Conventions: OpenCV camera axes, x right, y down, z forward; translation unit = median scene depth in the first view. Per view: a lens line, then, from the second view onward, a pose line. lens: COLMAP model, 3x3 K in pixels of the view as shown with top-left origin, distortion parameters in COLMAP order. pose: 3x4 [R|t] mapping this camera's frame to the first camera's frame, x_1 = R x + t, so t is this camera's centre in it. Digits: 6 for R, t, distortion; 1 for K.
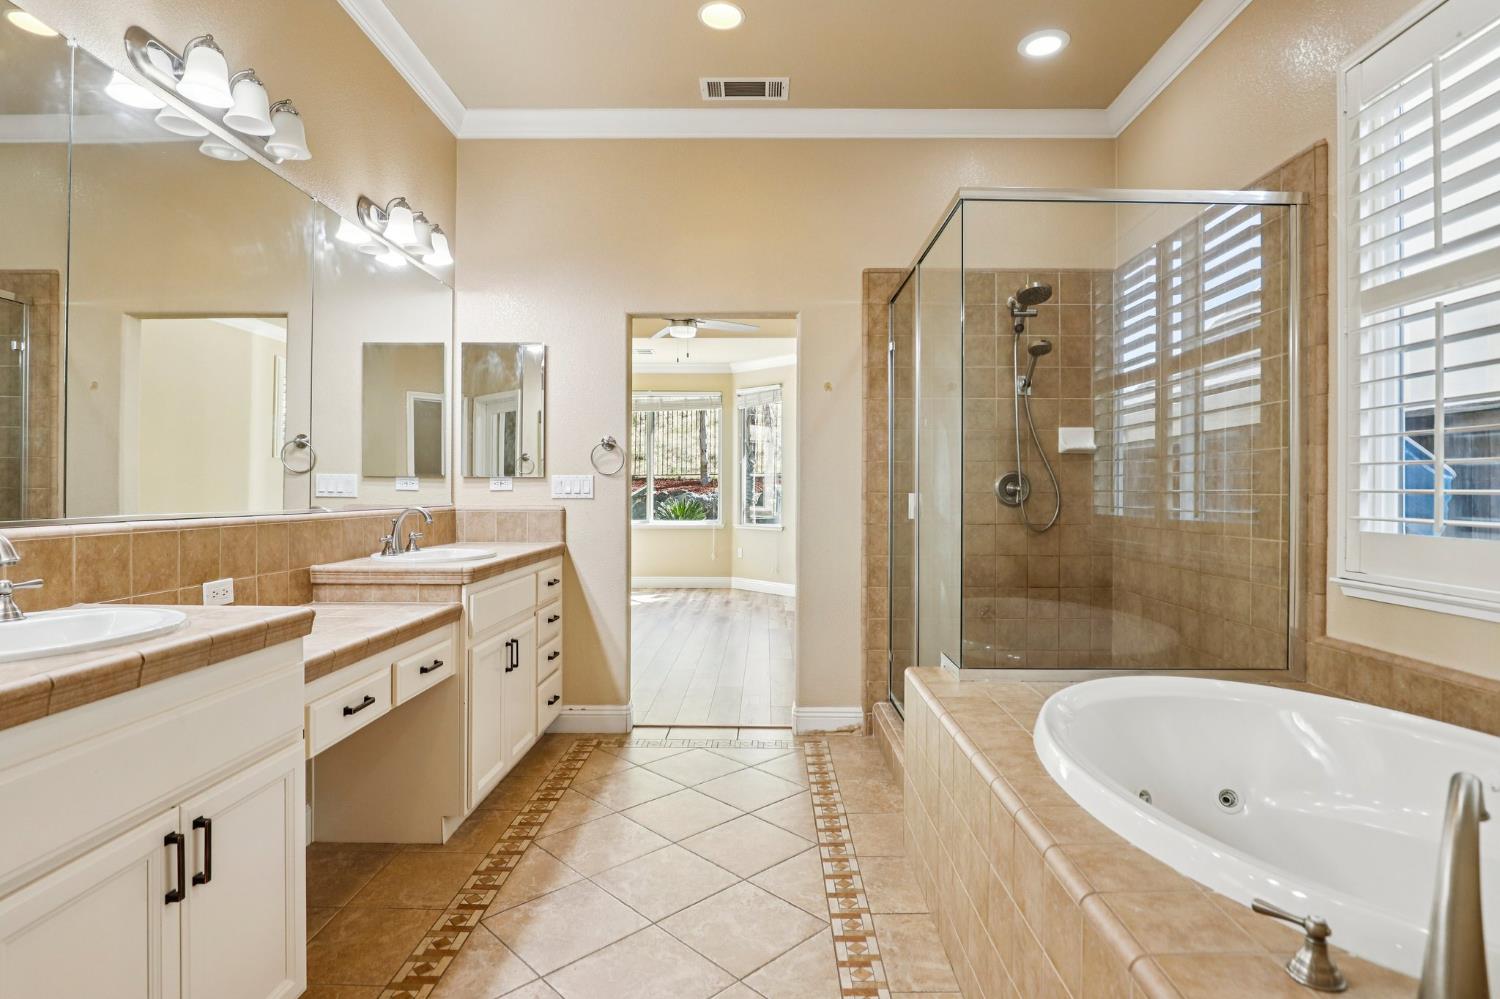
lens RADIAL K [[771.4, 0, 745.3], [0, 771.4, 490.9], [0, 0, 1]] dist [-0.019891, 0.000884]
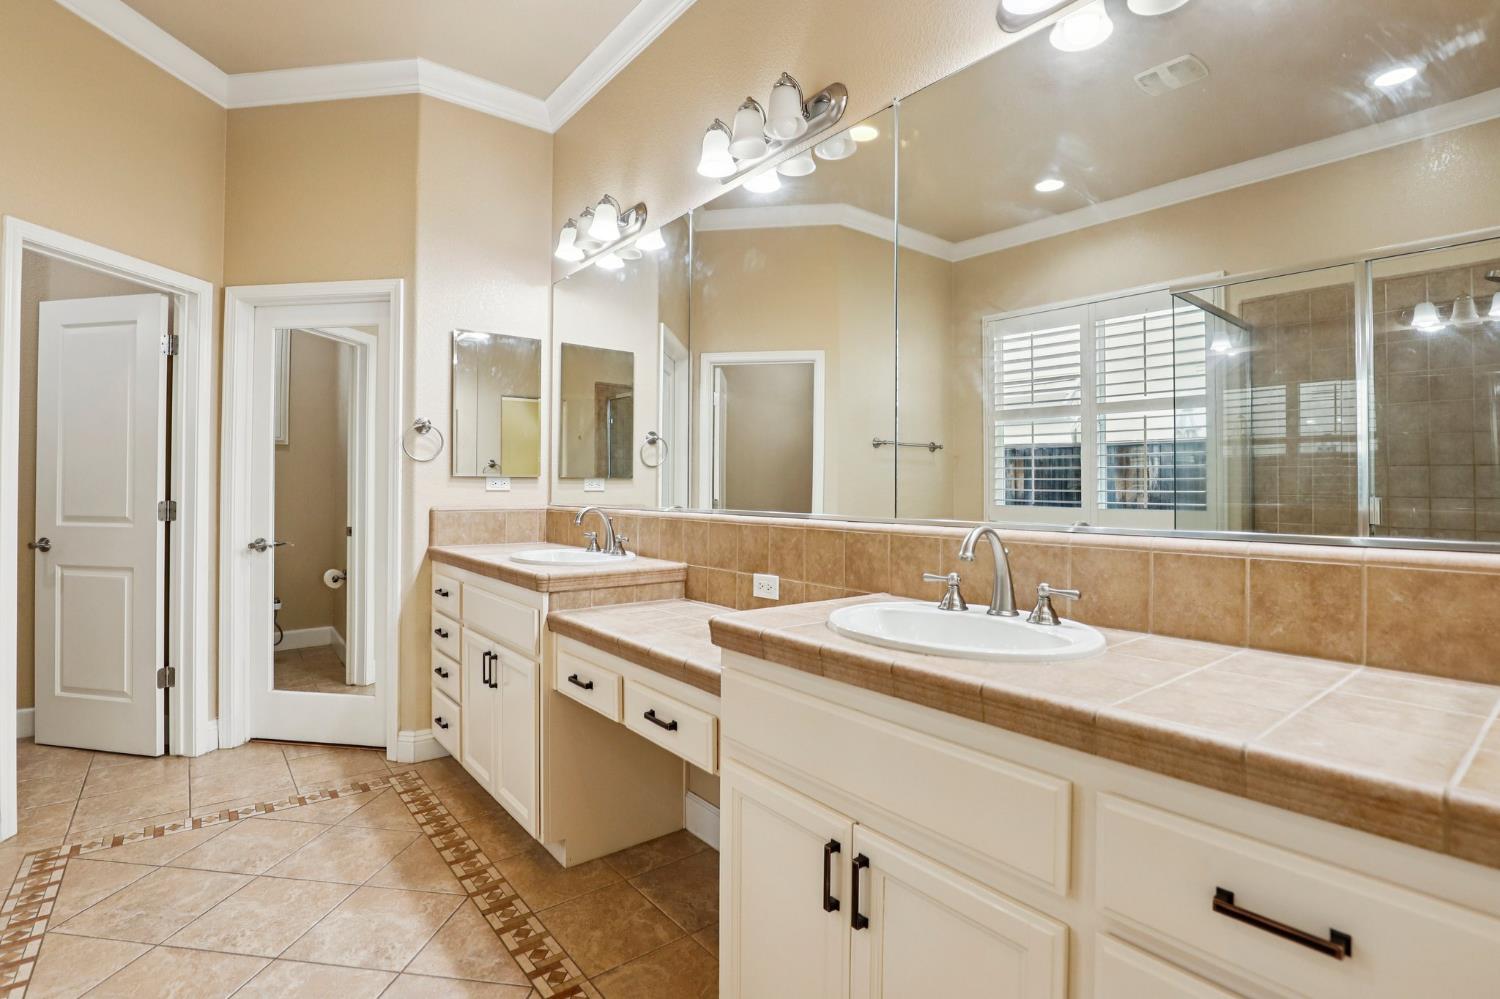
lens RADIAL K [[712.1, 0, 739.7], [0, 712.1, 489.8], [0, 0, 1]] dist [-0.020059, 0.001079]
pose [[-0.769142, -0.014623, -0.638910, -0.011490], [-0.014624, 0.999879, -0.005280, 0.002225], [0.638910, 0.005282, -0.769263, 1.791244]]
